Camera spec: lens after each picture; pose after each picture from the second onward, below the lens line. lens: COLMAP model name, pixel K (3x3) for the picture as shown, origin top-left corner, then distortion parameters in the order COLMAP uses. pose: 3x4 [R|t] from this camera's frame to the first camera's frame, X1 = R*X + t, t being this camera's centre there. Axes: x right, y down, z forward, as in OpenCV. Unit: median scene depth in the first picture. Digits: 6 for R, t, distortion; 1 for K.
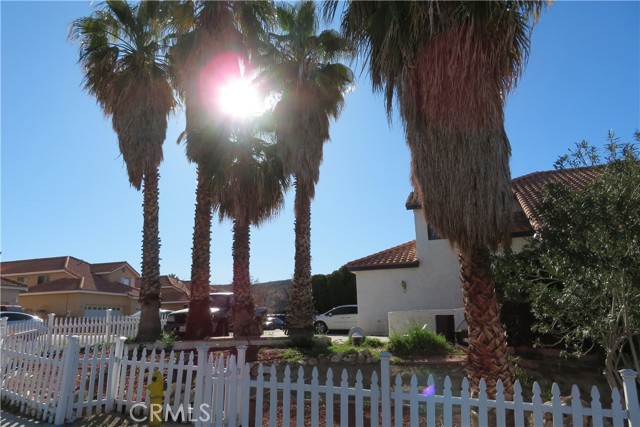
lens RADIAL K [[460.1, 0, 320.0], [0, 460.1, 213.5], [0, 0, 1]] dist [-0.004883, 0.004400]
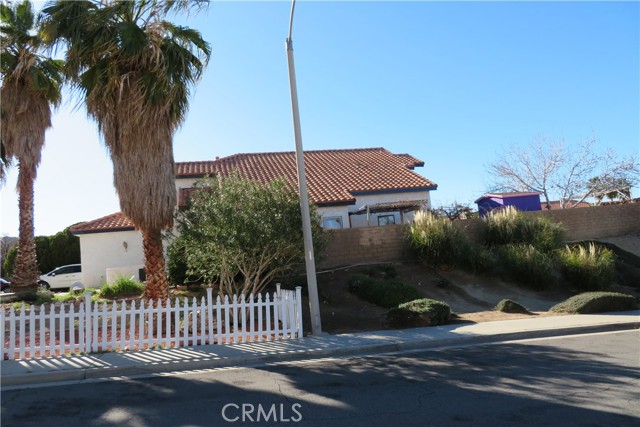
lens RADIAL K [[460.1, 0, 320.0], [0, 460.1, 213.5], [0, 0, 1]] dist [-0.004883, 0.004400]
pose [[0.853945, -0.004592, 0.520343, -0.007485], [-0.048302, 0.994944, 0.088049, -0.087347], [-0.518117, -0.100323, 0.849406, -0.414221]]
